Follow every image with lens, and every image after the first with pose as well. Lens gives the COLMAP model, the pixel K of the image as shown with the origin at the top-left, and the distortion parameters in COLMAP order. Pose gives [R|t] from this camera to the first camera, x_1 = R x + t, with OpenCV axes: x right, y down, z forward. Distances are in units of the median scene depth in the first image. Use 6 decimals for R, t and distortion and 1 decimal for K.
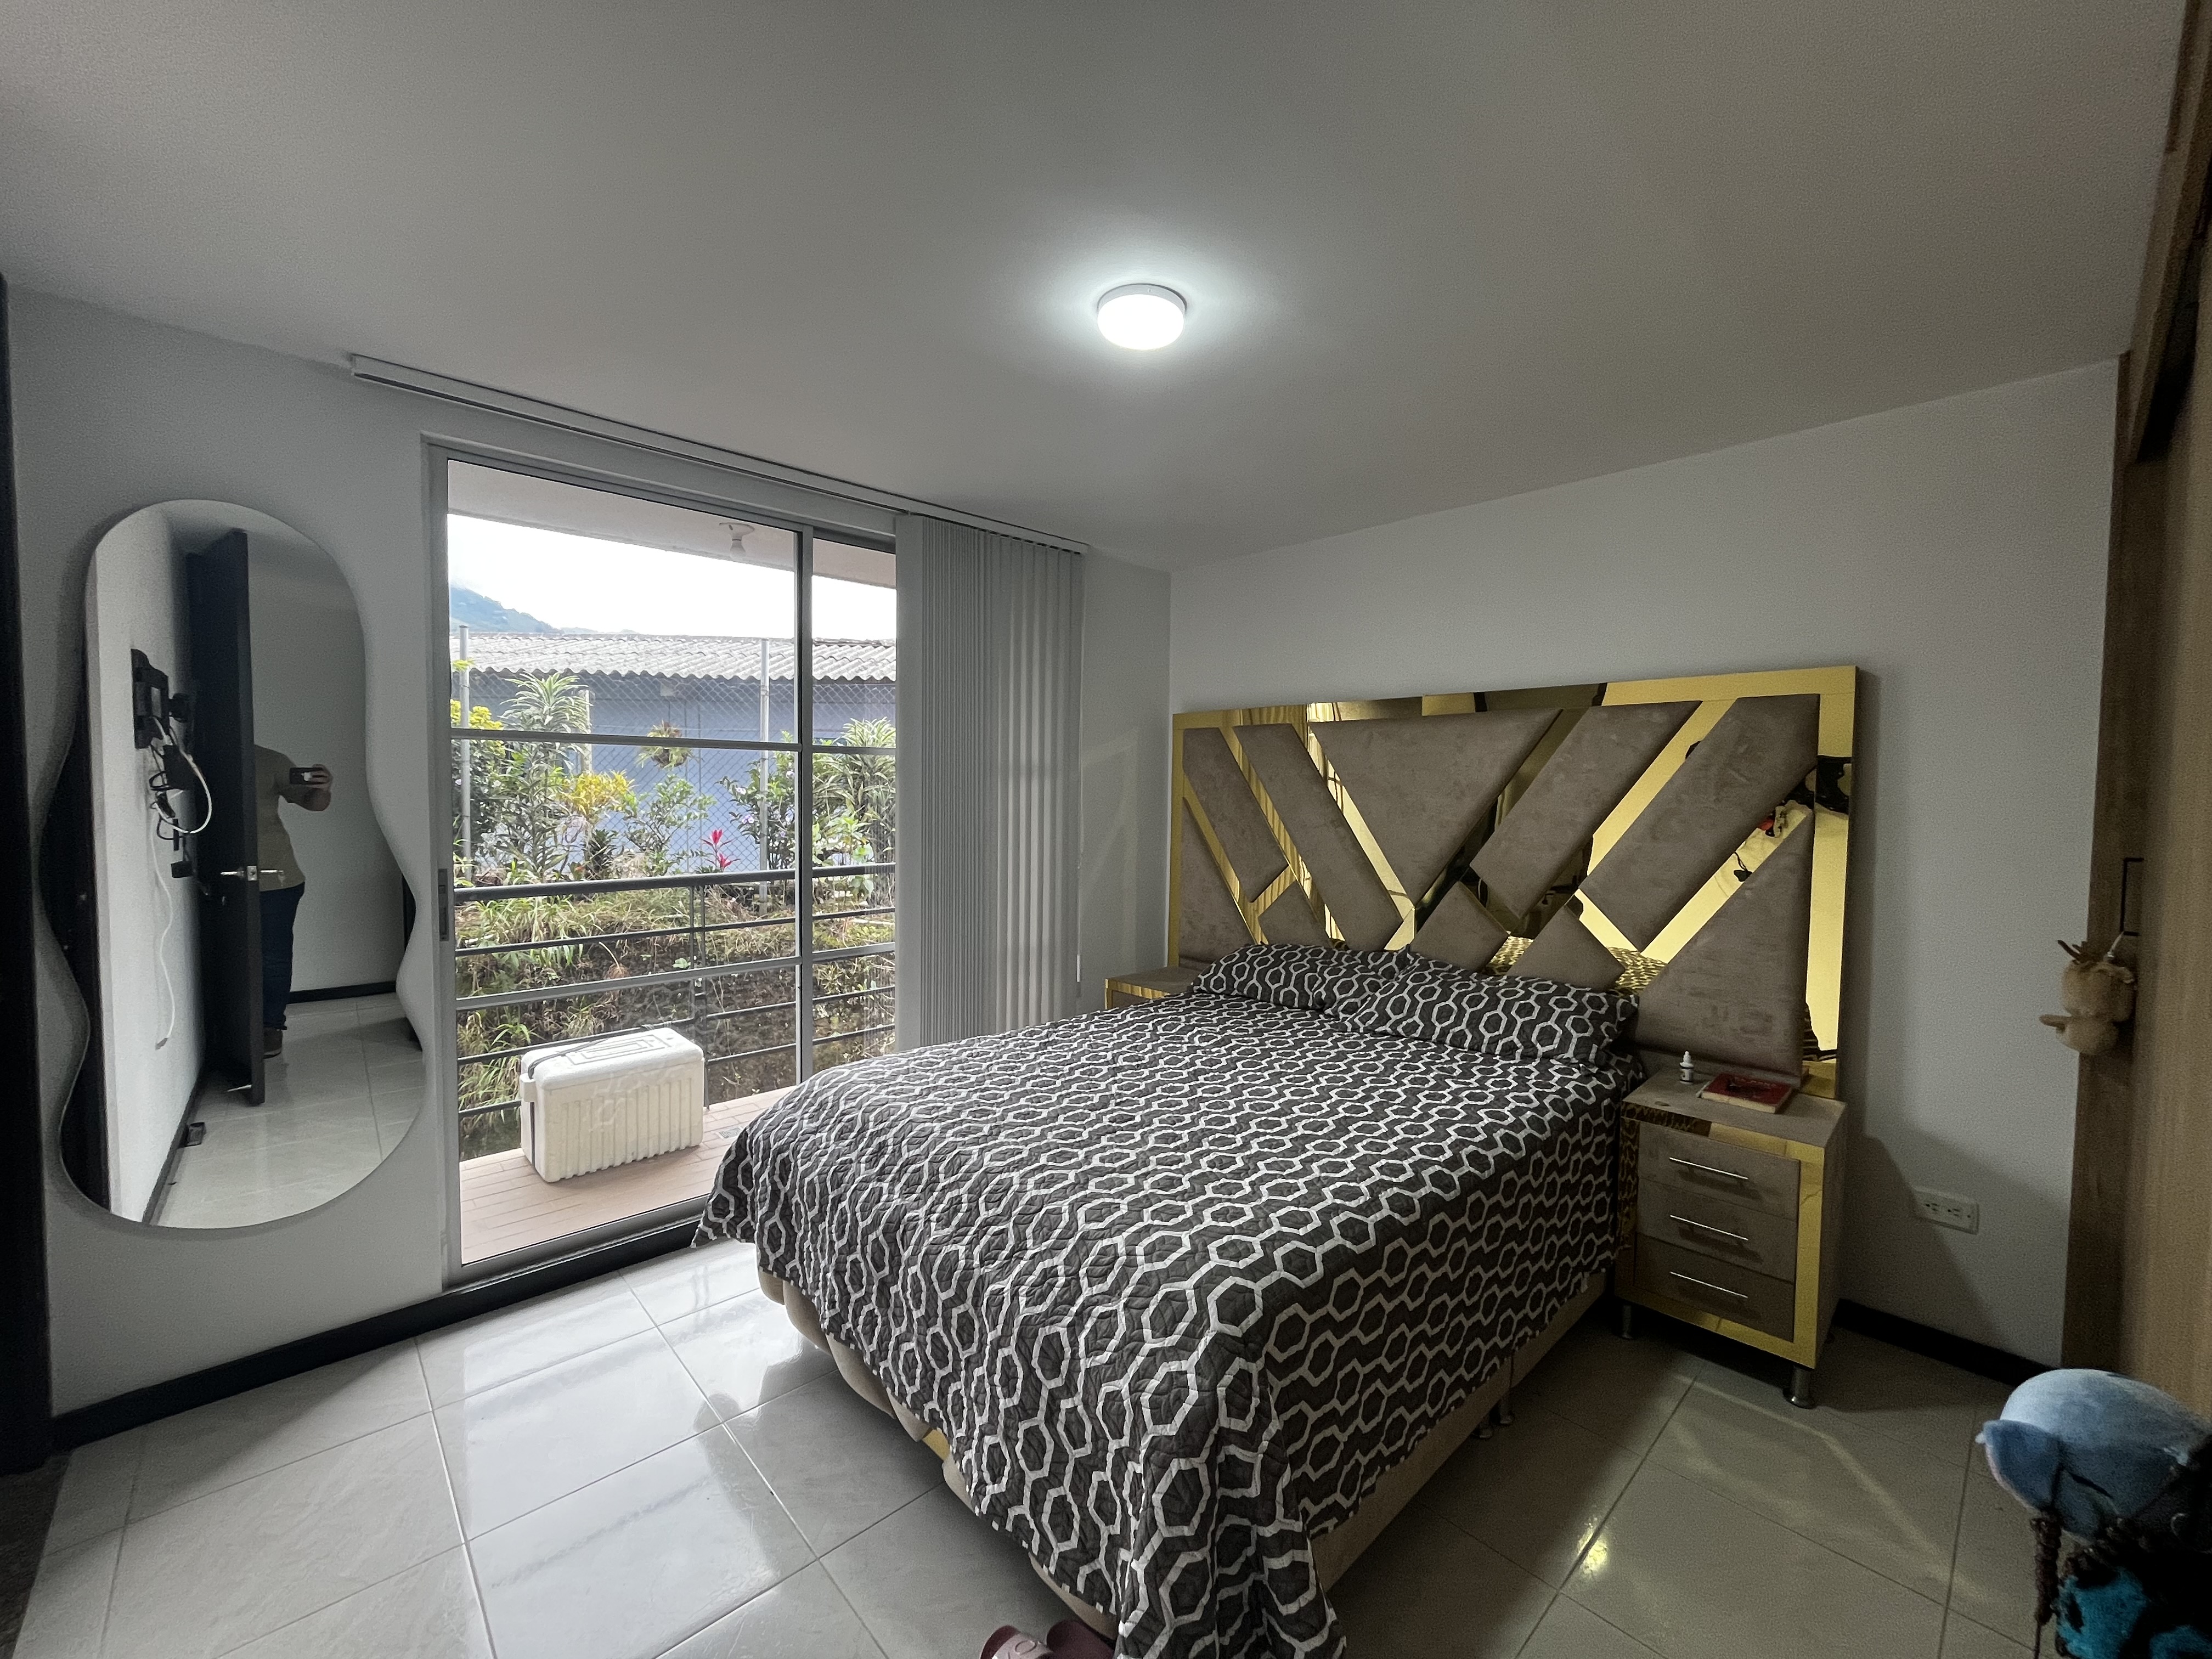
lens RADIAL K [[892.1, 0, 1099.7], [0, 892.1, 826.3], [0, 0, 1]] dist [-0.006869, 0.000792]
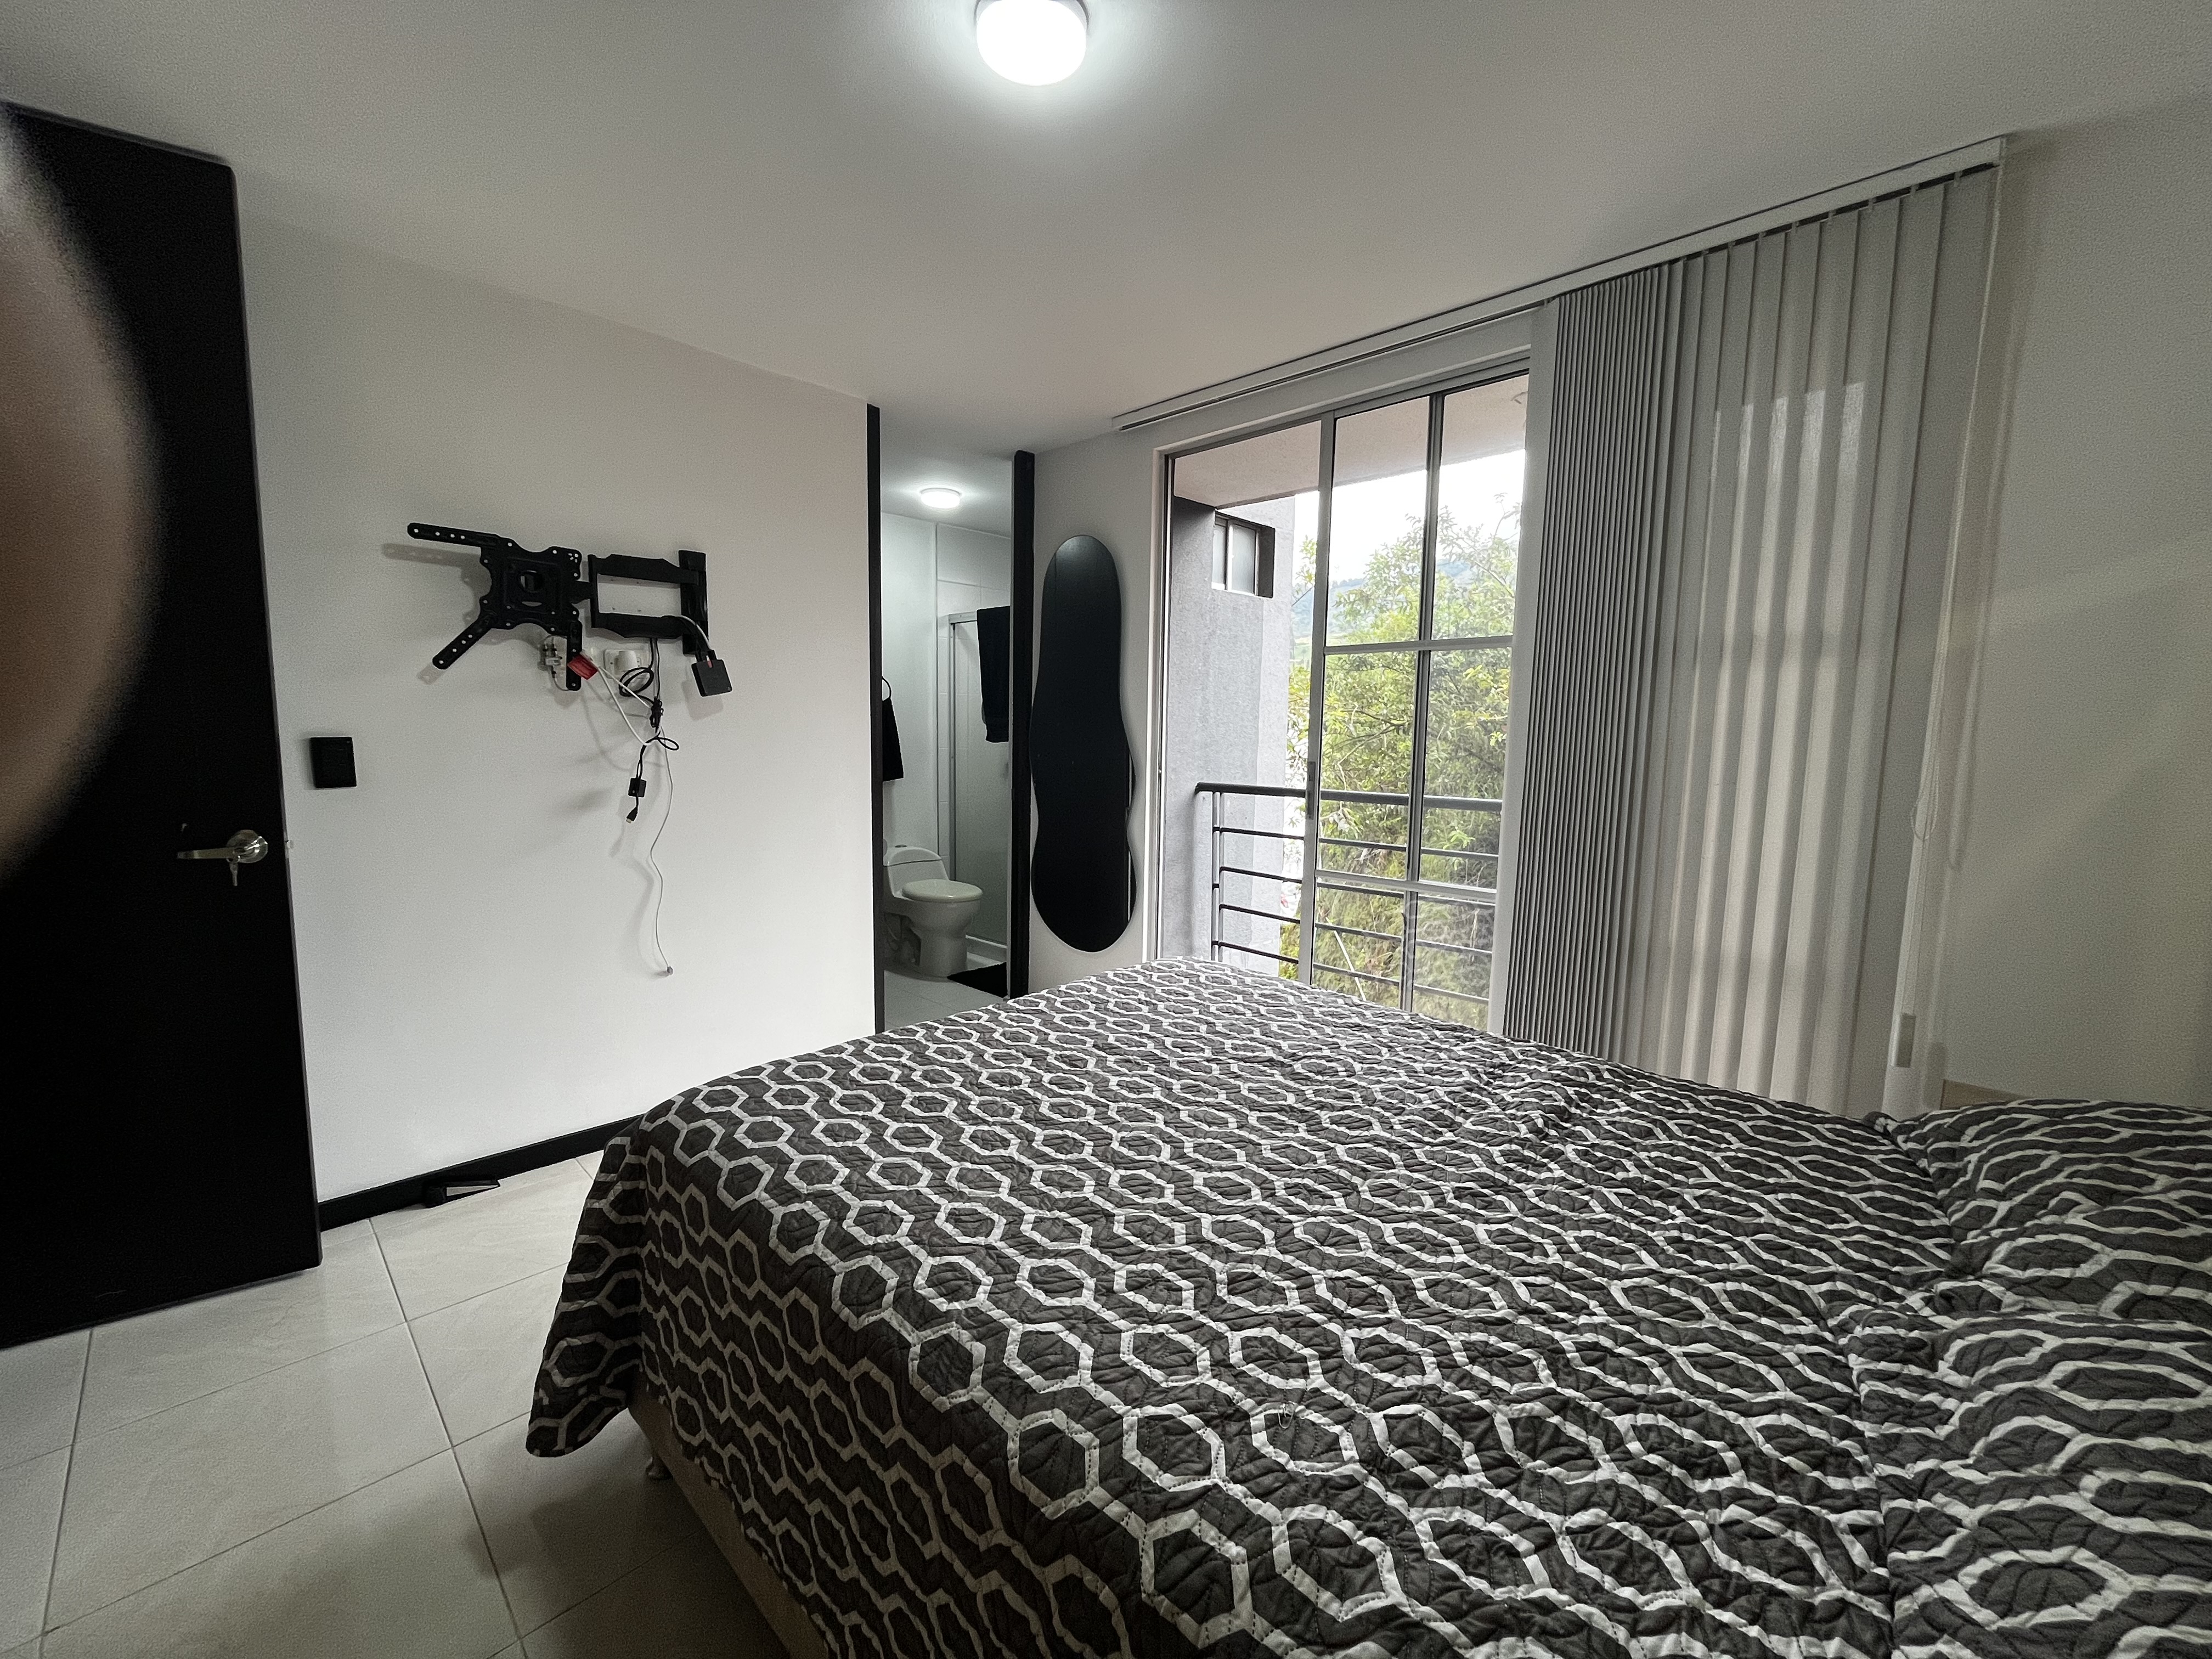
lens RADIAL K [[892.1, 0, 1099.7], [0, 892.1, 826.3], [0, 0, 1]] dist [-0.006869, 0.000792]
pose [[0.046099, 0.096206, -0.994293, 0.905446], [-0.060770, 0.993778, 0.093339, 0.041763], [0.997087, 0.056121, 0.051658, 1.078285]]
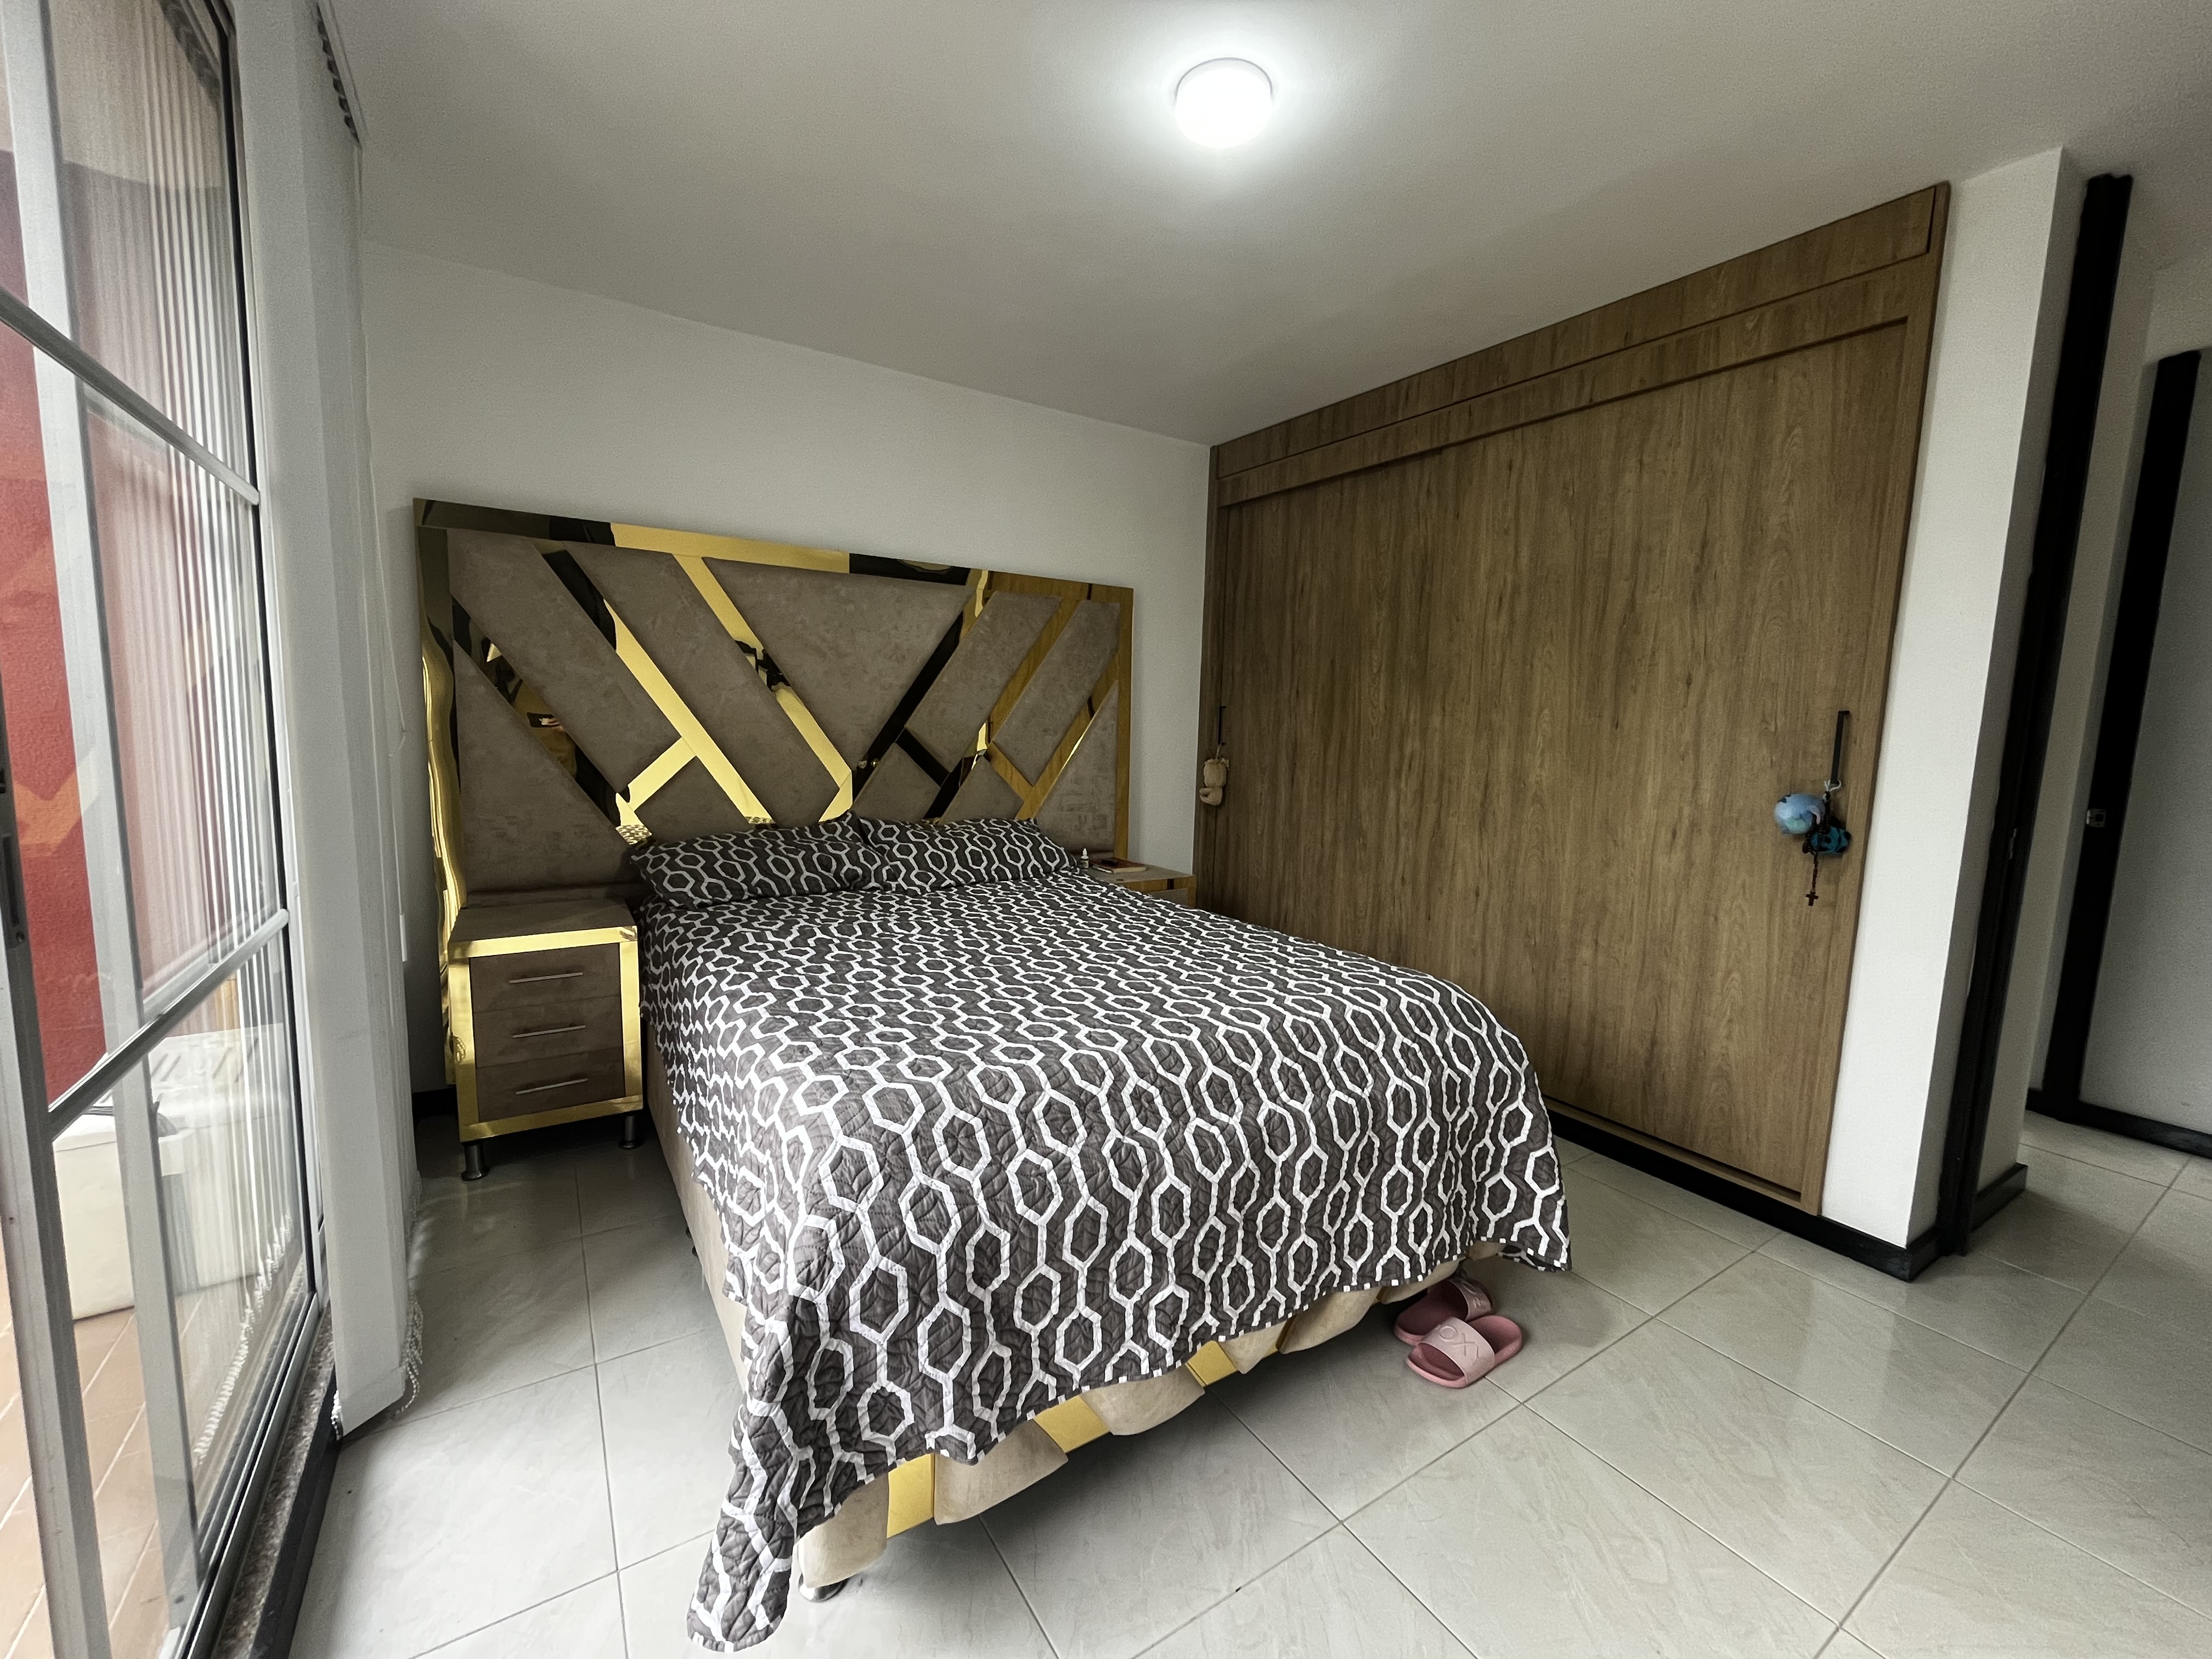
lens RADIAL K [[892.1, 0, 1099.7], [0, 892.1, 826.3], [0, 0, 1]] dist [-0.006869, 0.000792]
pose [[0.178263, -0.120465, 0.976581, -0.990974], [0.014940, 0.992695, 0.119725, 0.063664], [-0.983869, -0.006752, 0.178761, 0.976343]]
